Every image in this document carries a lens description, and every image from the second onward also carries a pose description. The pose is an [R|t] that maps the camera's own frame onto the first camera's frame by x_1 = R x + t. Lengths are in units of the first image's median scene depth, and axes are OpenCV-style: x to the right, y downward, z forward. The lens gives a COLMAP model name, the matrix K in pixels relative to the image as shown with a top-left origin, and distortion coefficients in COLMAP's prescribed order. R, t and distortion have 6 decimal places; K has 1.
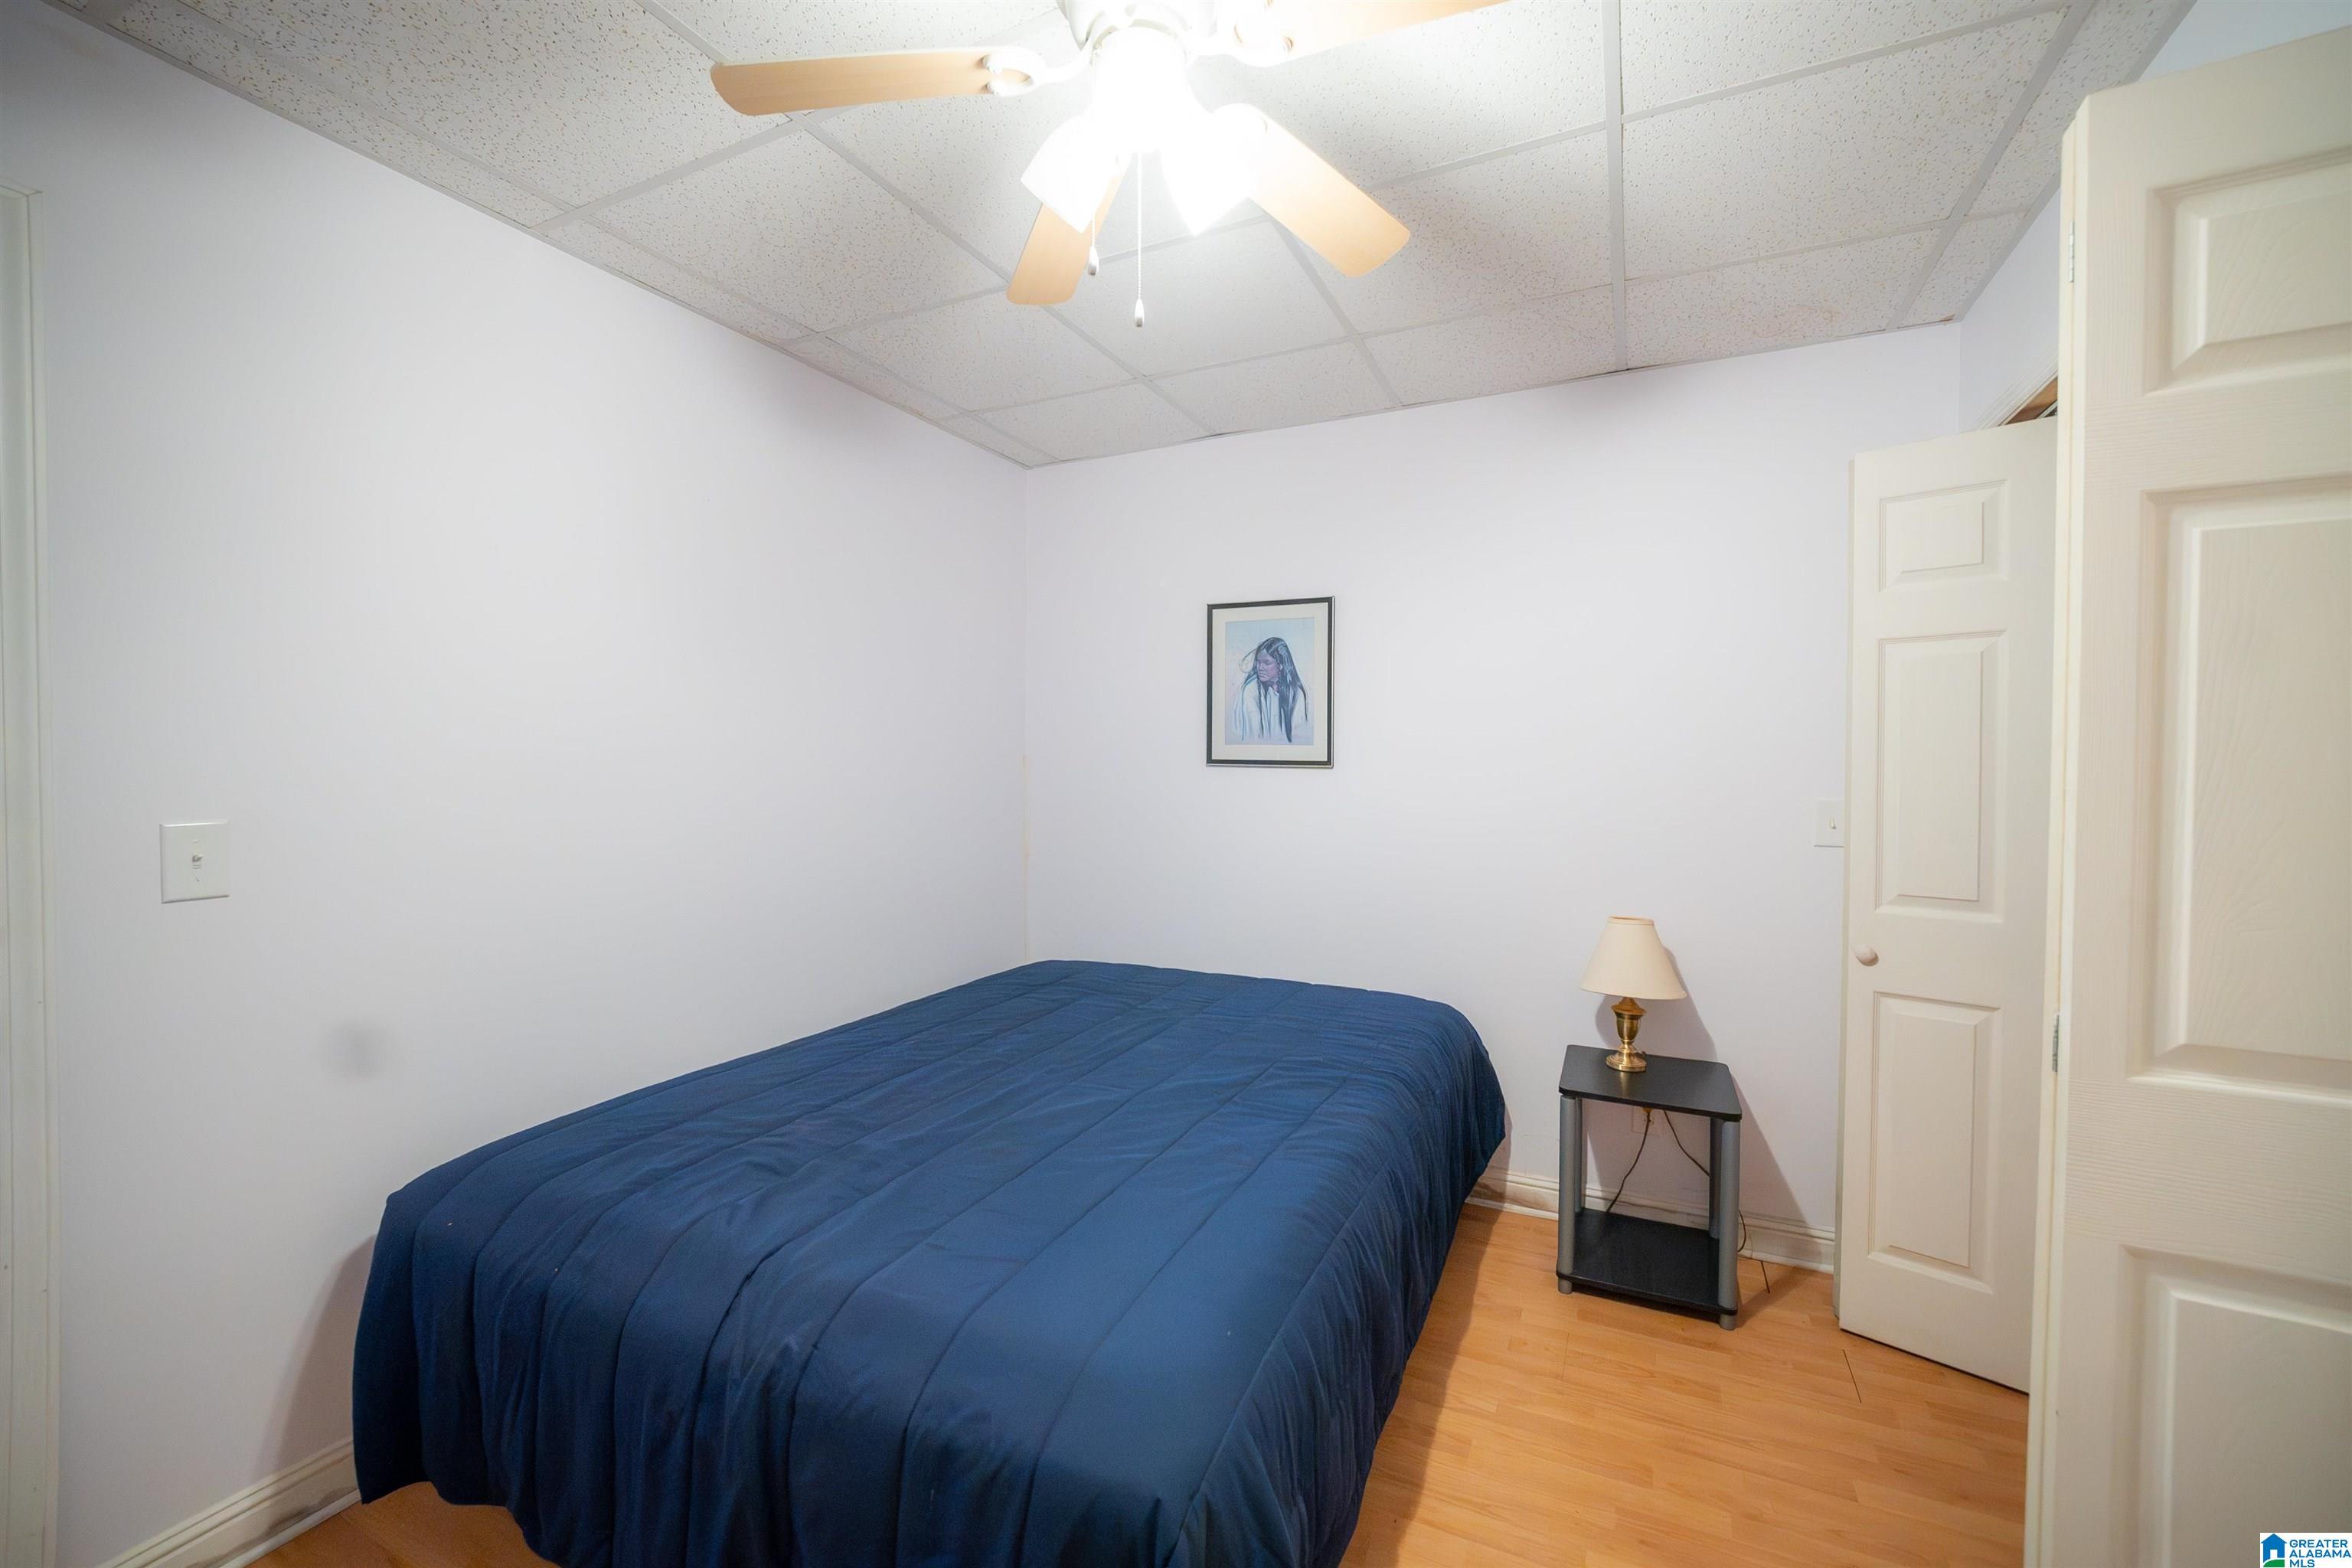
lens RADIAL K [[946.2, 0, 1184.5], [0, 946.2, 774.9], [0, 0, 1]] dist [-0.009632, 0.000186]
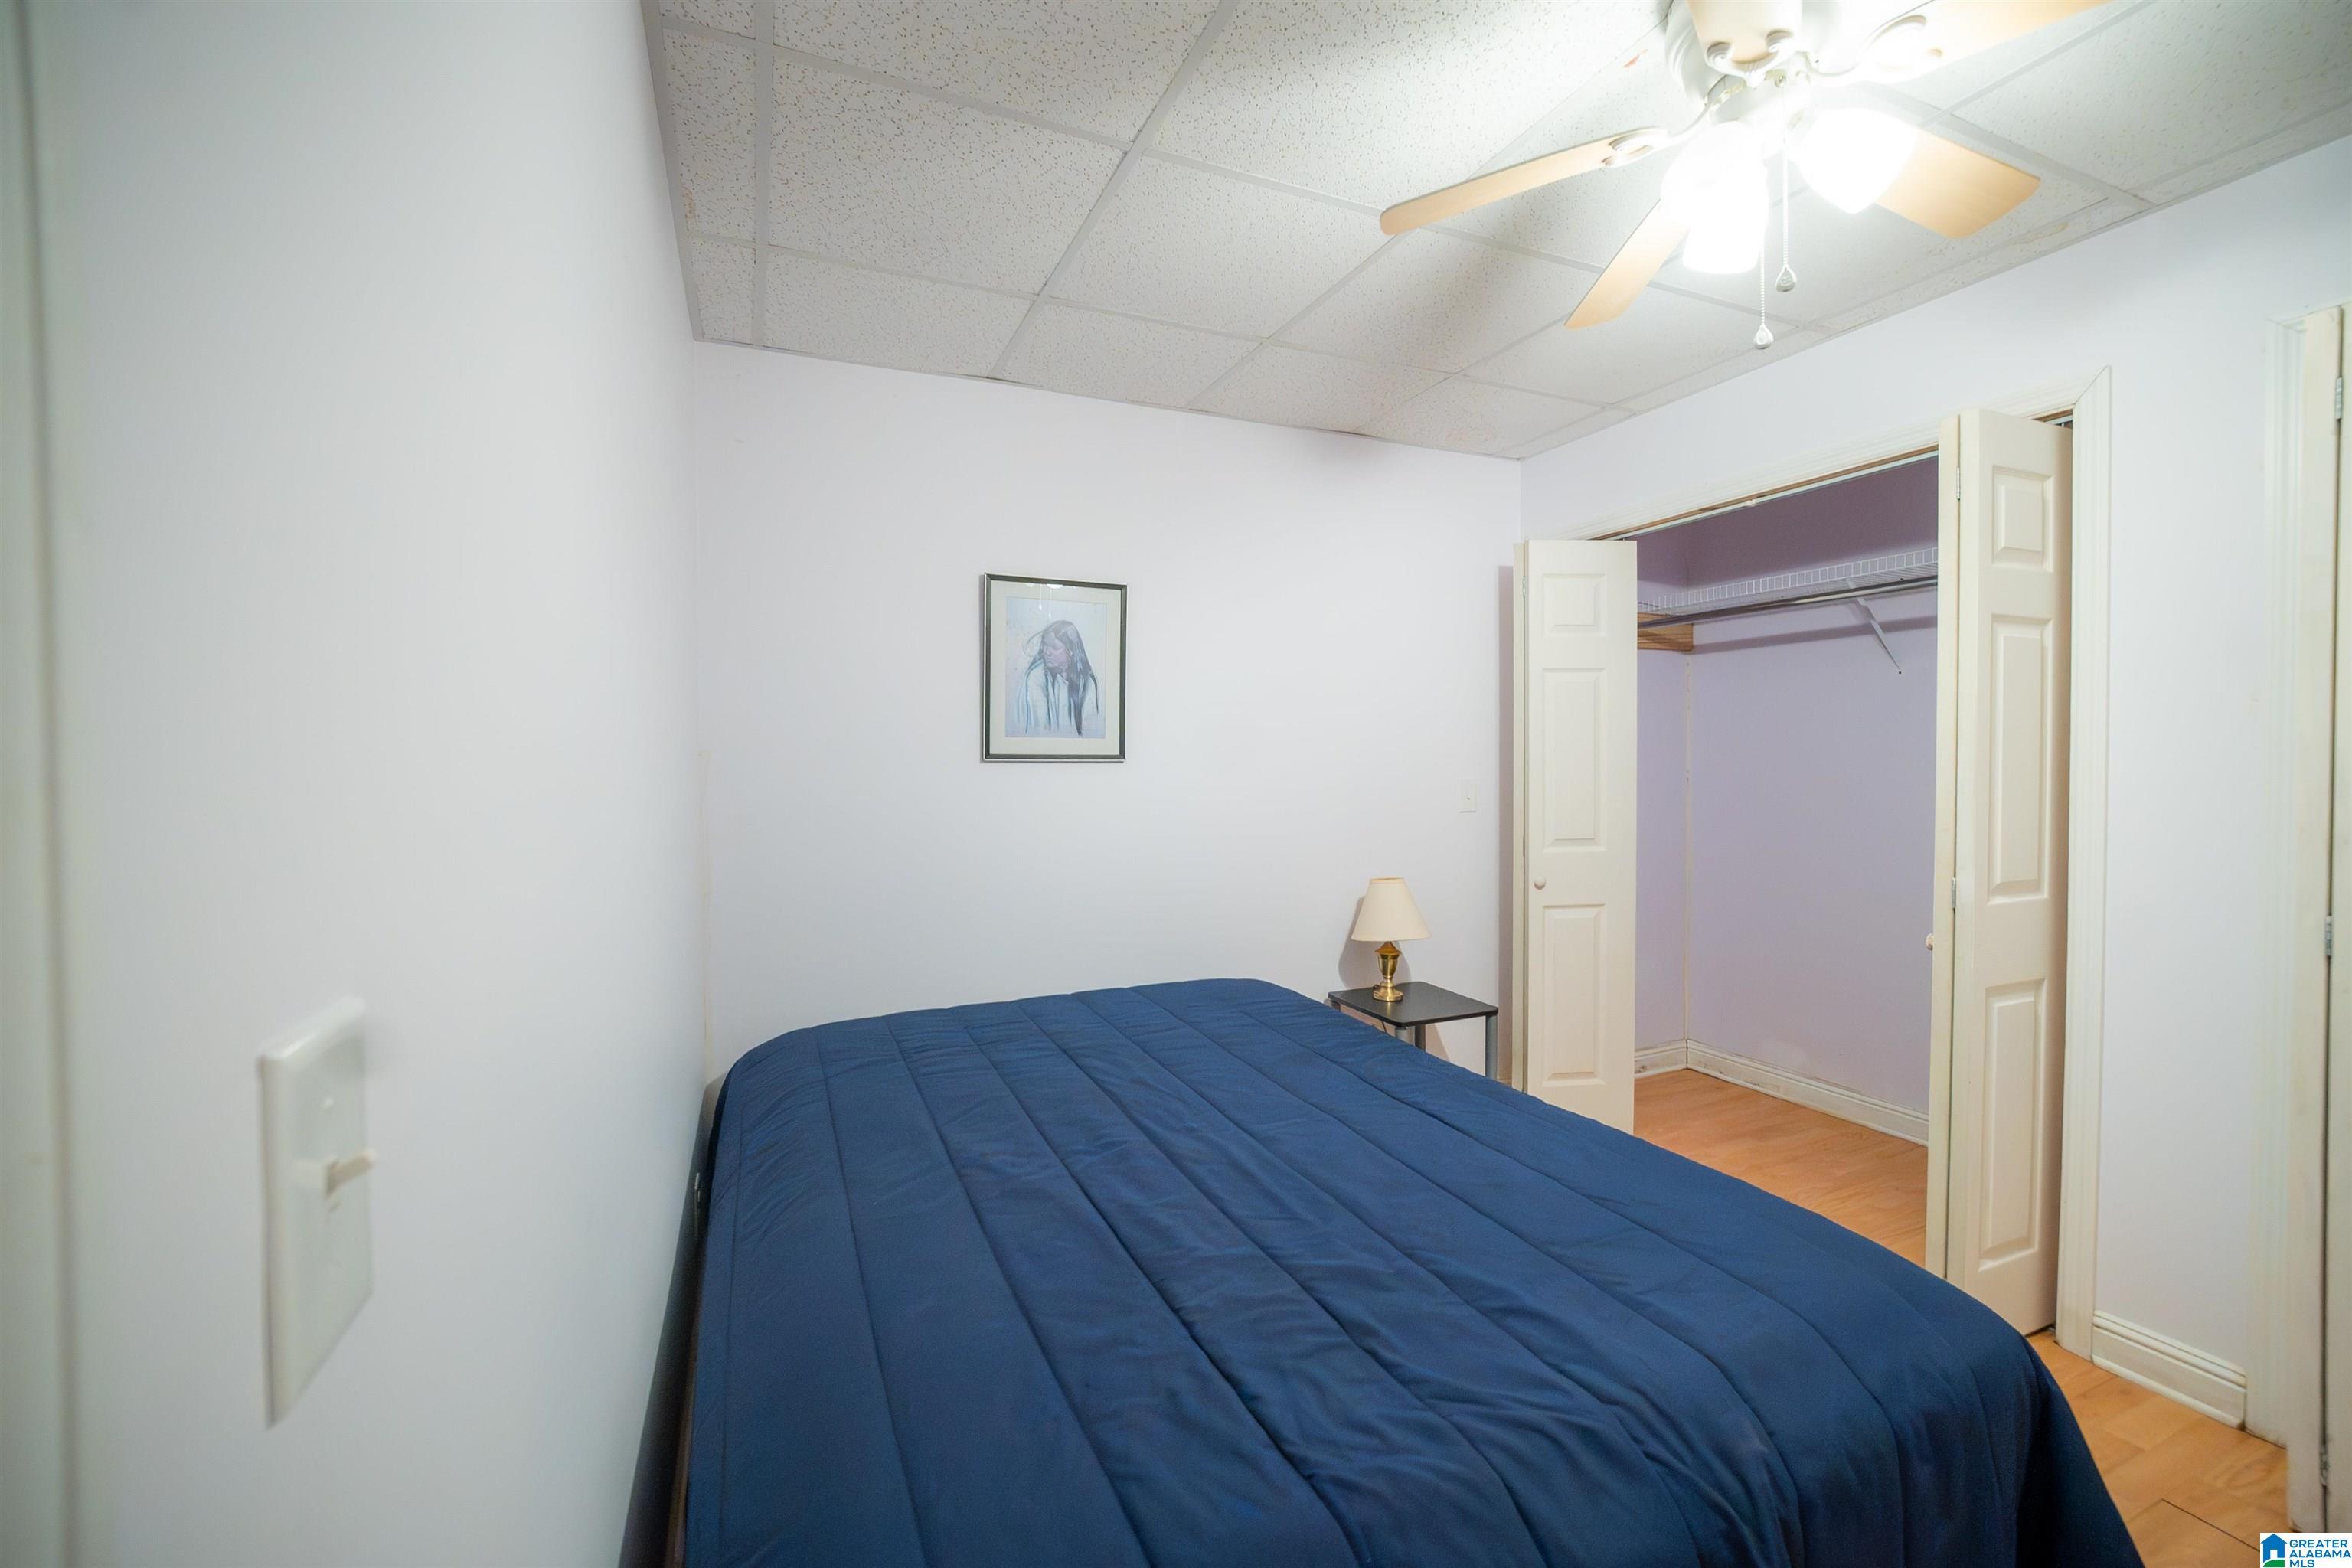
lens RADIAL K [[946.2, 0, 1177.0], [0, 946.2, 777.9], [0, 0, 1]] dist [-0.009632, 0.000186]
pose [[0.652735, -0.025062, 0.757172, -0.532711], [0.021159, 0.999666, 0.014848, -0.004371], [-0.757291, 0.006330, 0.653047, 0.322318]]
